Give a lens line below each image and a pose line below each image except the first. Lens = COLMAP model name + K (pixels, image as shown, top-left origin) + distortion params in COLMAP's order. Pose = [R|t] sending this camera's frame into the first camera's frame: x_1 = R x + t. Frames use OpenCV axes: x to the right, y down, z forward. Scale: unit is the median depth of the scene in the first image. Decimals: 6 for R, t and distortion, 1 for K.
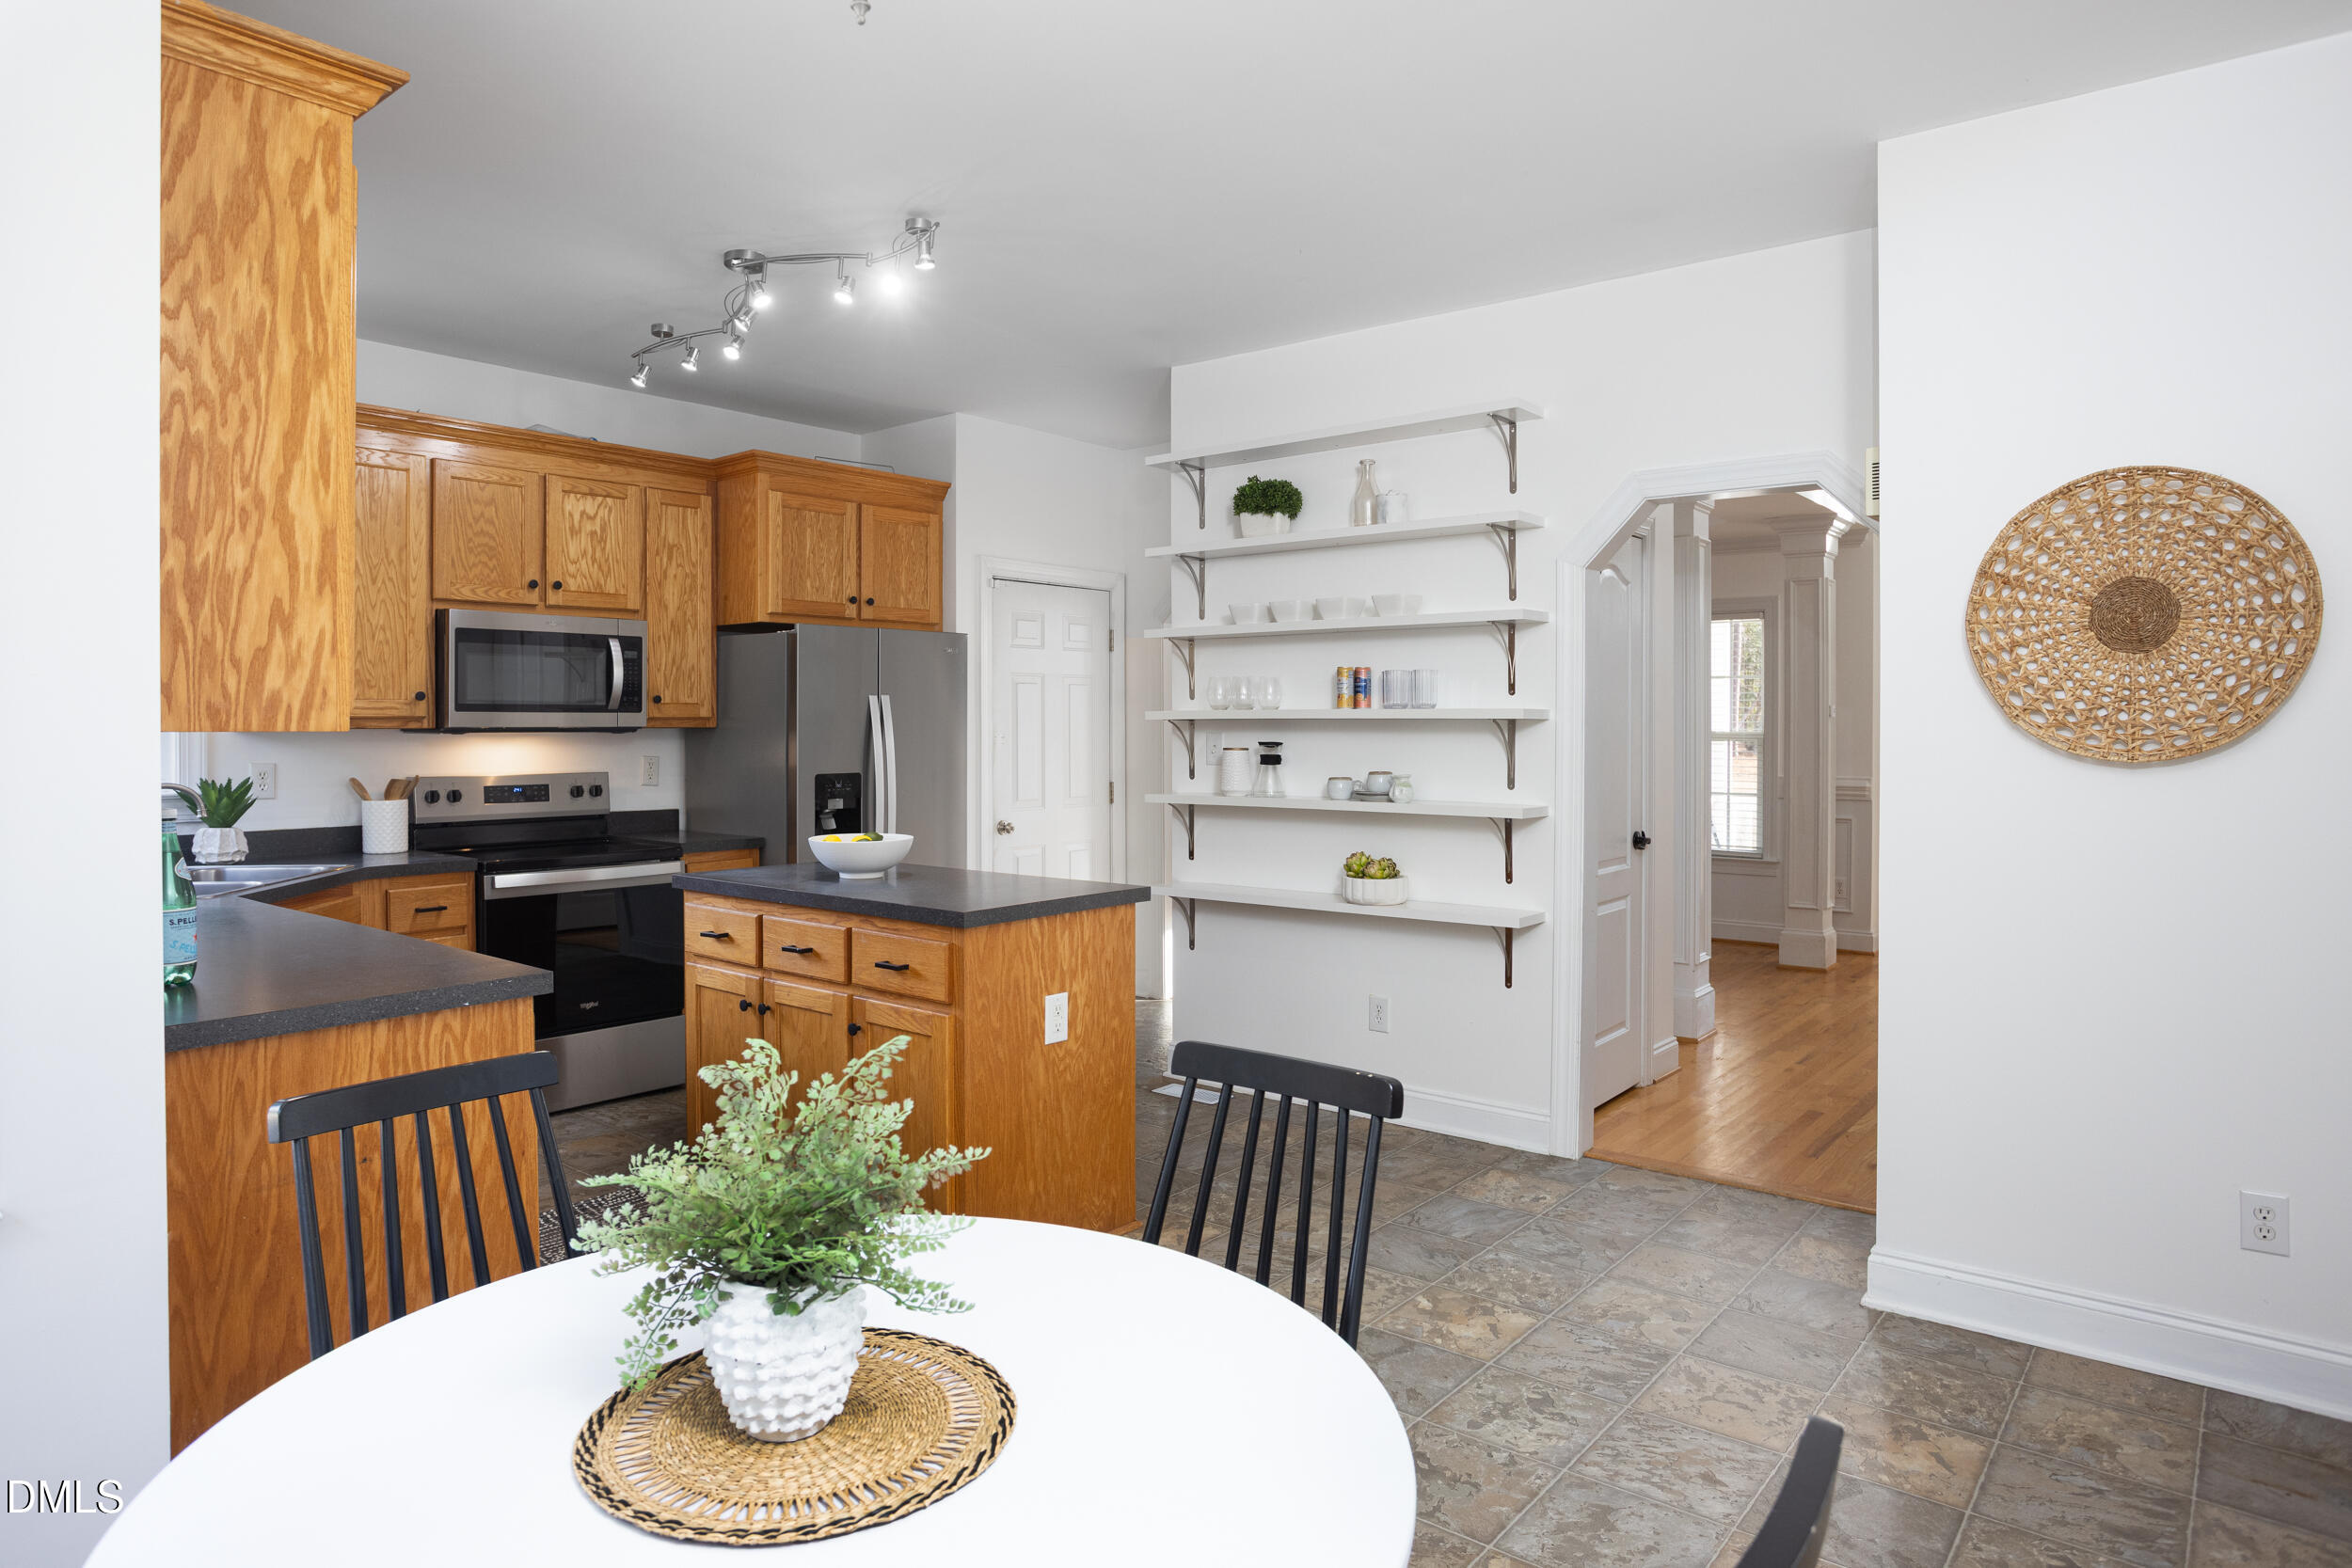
lens RADIAL K [[1418.7, 0, 1152.7], [0, 1418.7, 732.0], [0, 0, 1]] dist [-0.005191, 0.002501]
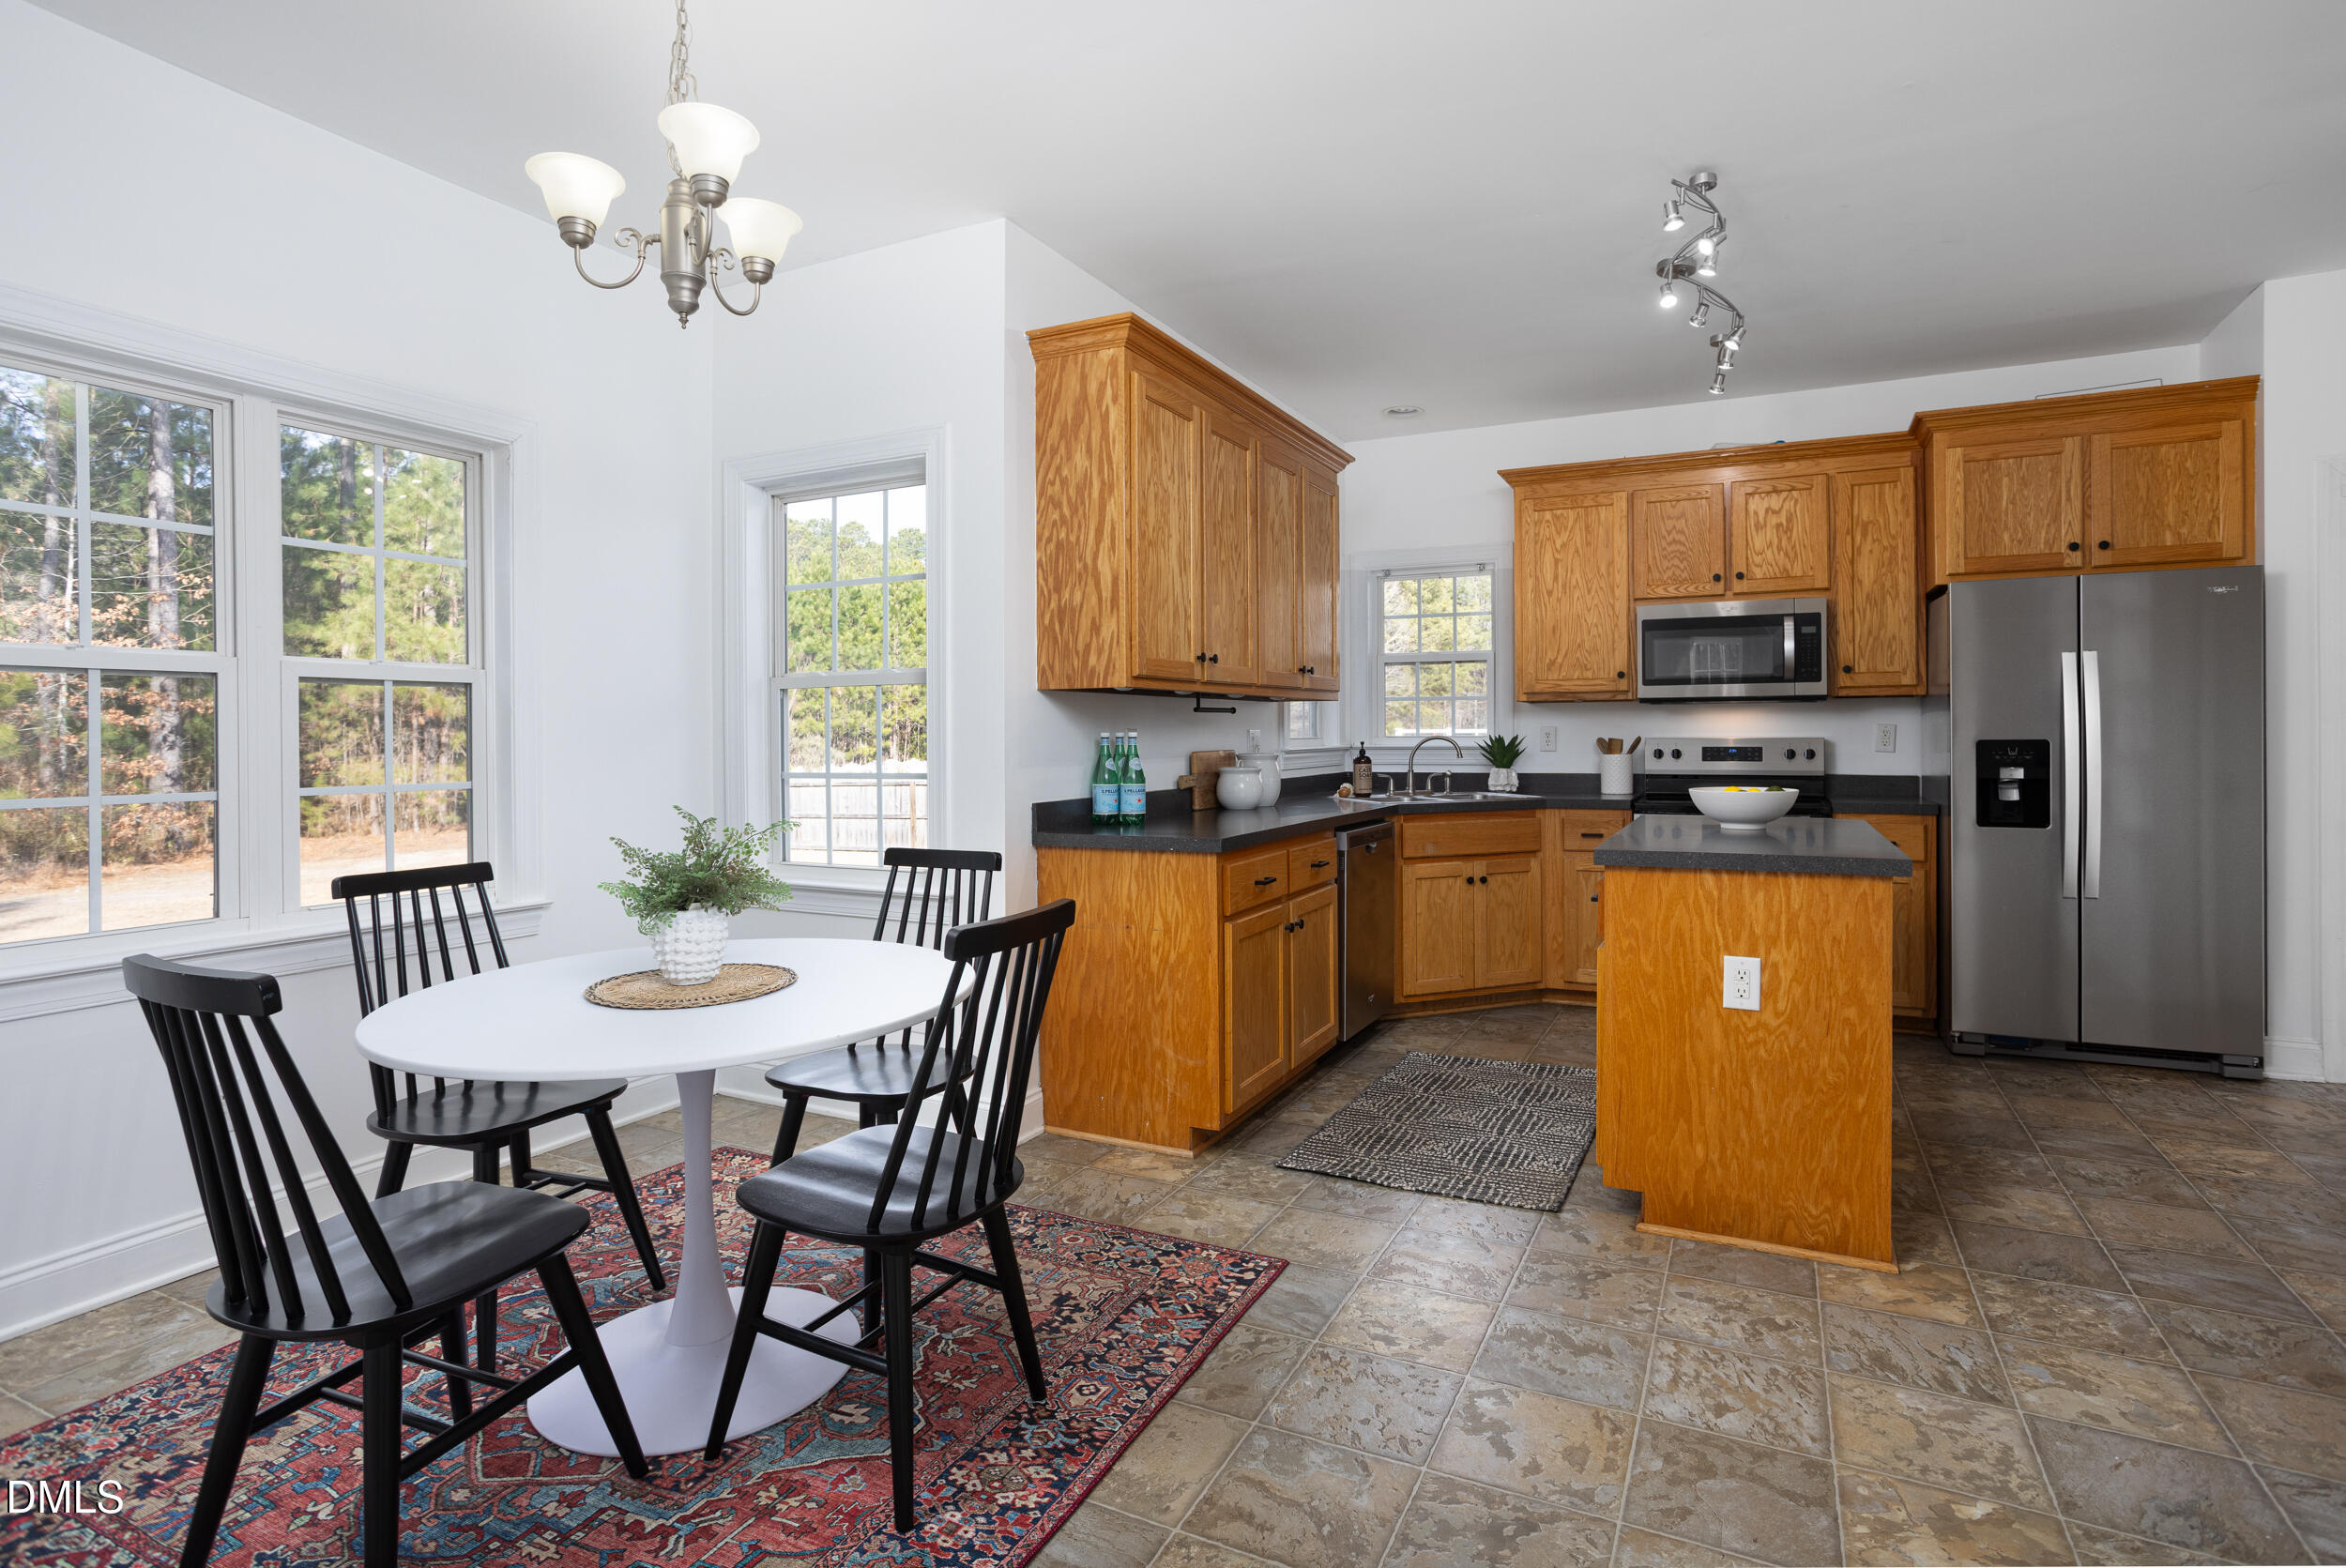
lens RADIAL K [[1175.4, 0, 1179.3], [0, 1175.4, 717.9], [0, 0, 1]] dist [-0.002259, 0.002848]
pose [[0.254244, -0.012236, -0.967063, 0.411127], [0.000983, 0.999923, -0.012394, 0.026279], [0.967140, 0.002200, 0.254236, 0.315453]]
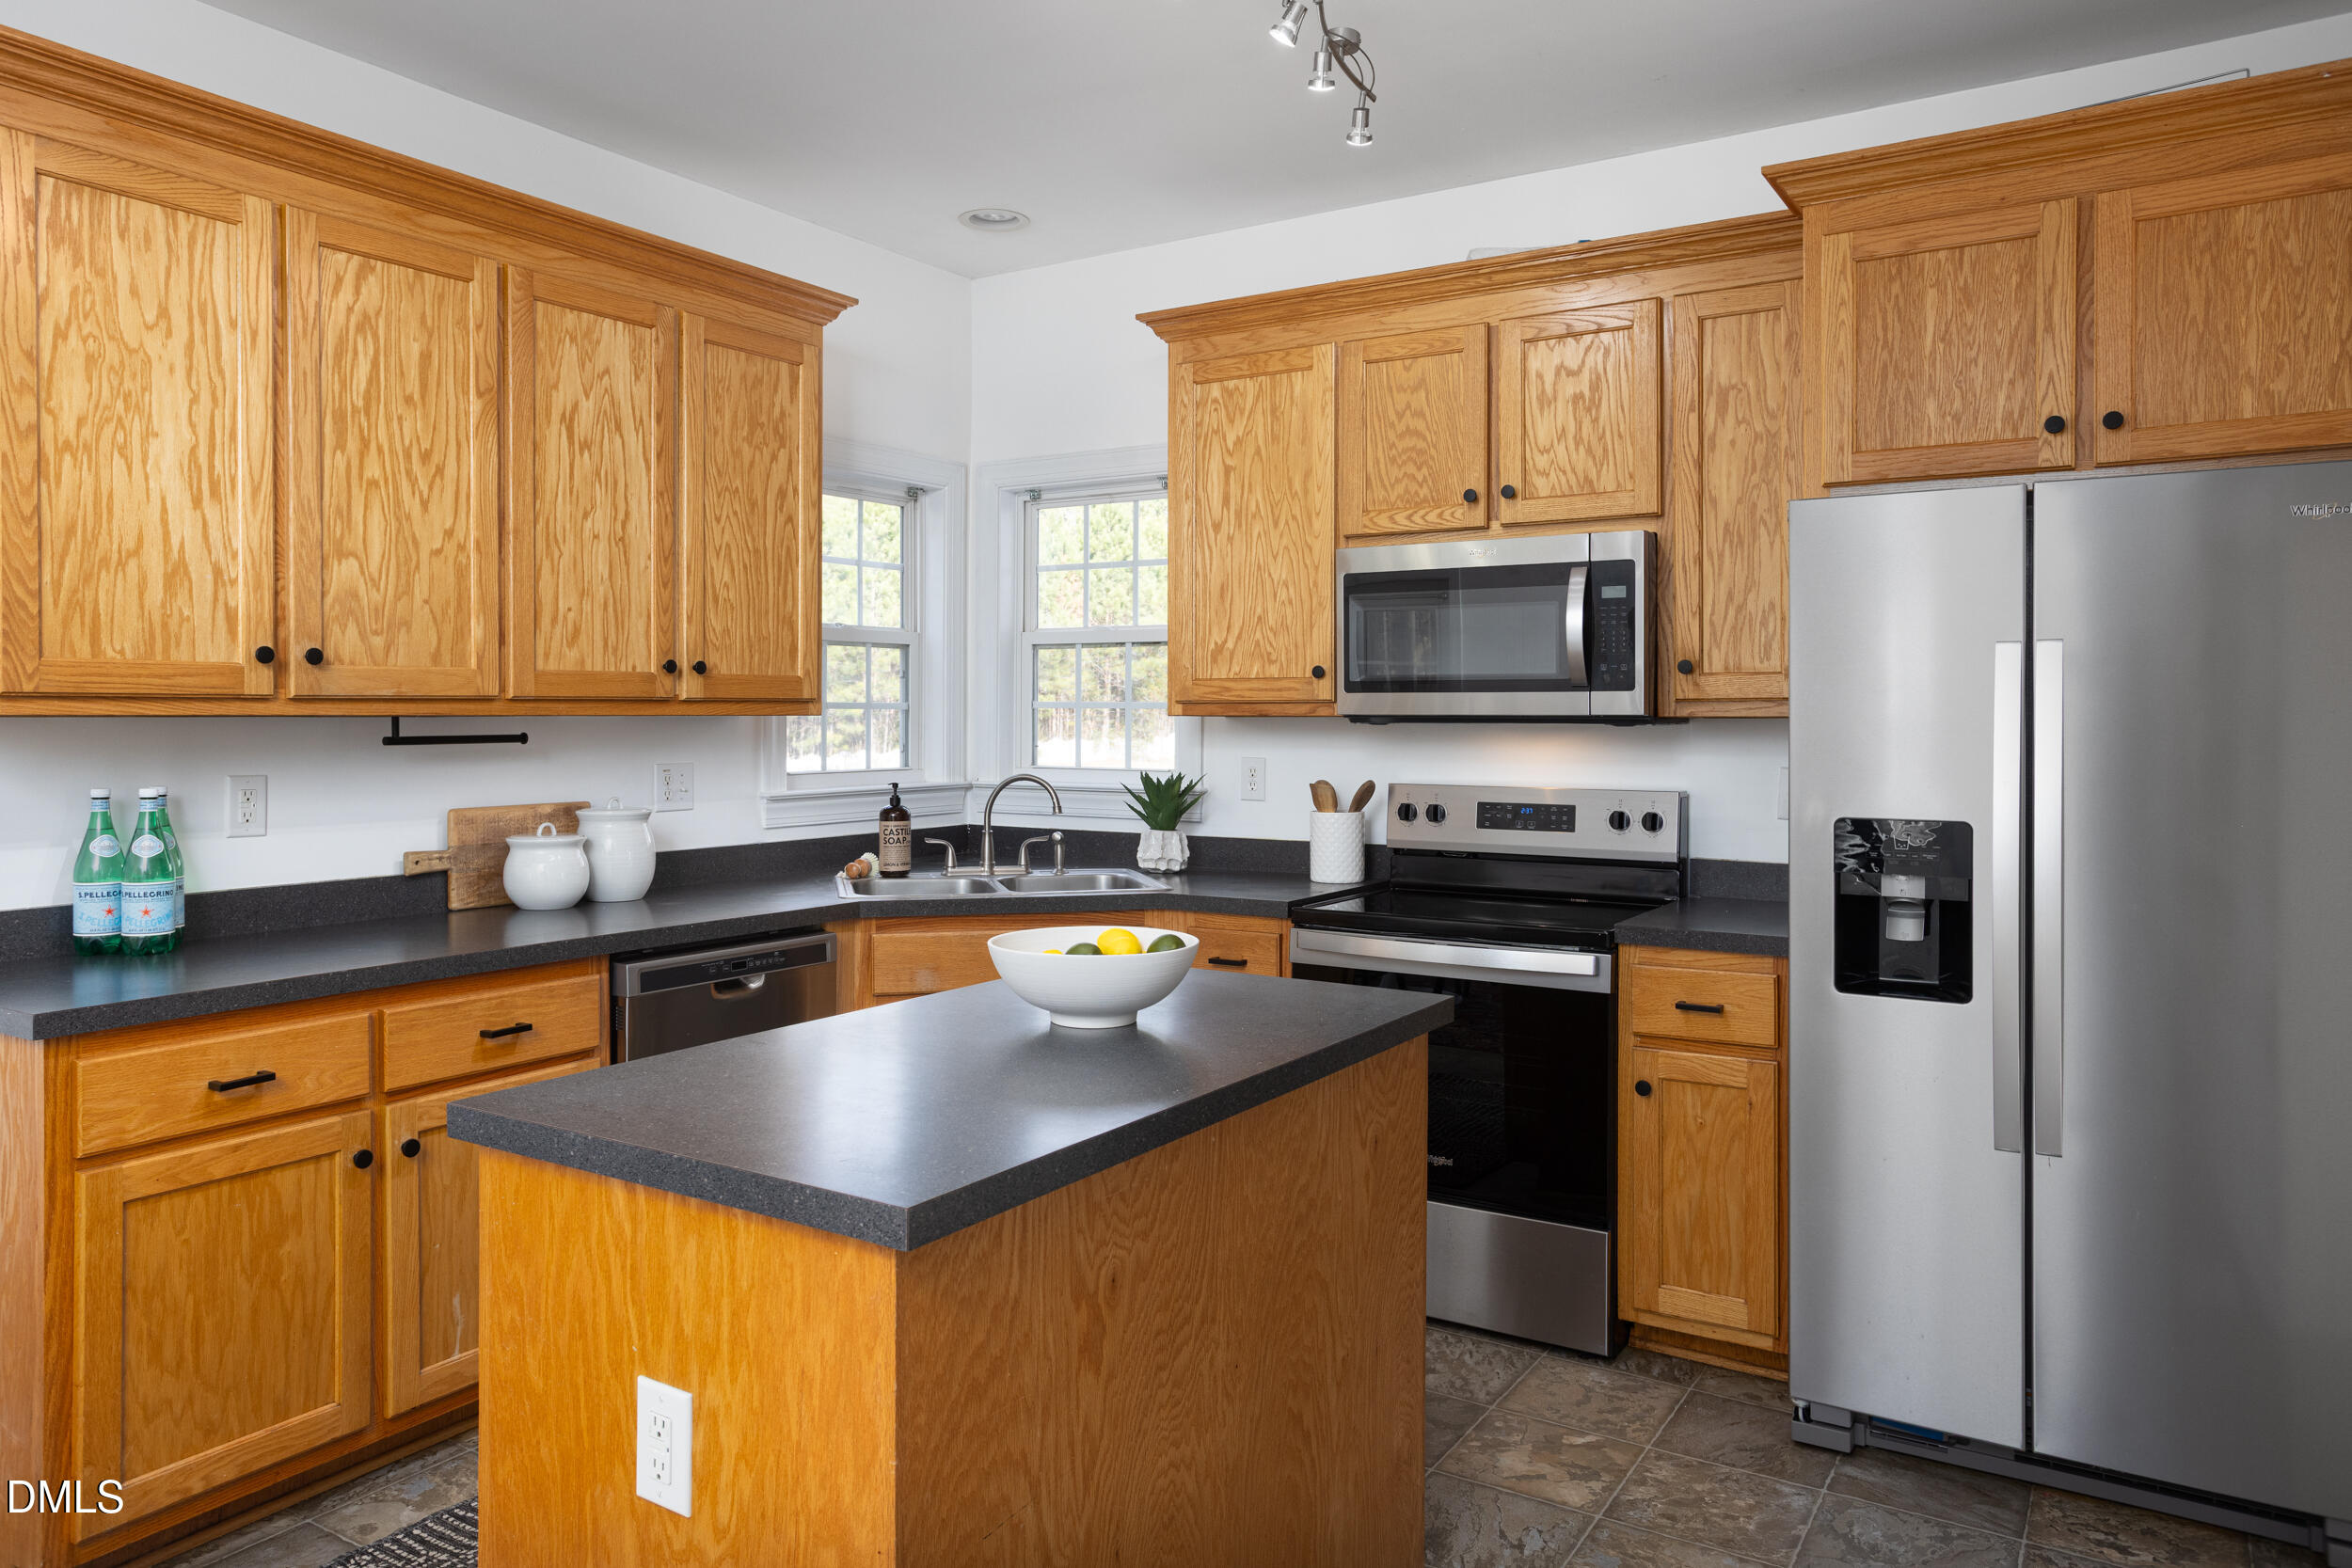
lens RADIAL K [[1596.9, 0, 1069.8], [0, 1596.9, 697.3], [0, 0, 1]] dist [0.000440, 0.006310]
pose [[0.112801, -0.008390, -0.993582, 0.276783], [-0.006755, 0.999935, -0.009211, -0.003608], [0.993595, 0.007750, 0.112737, 0.746590]]
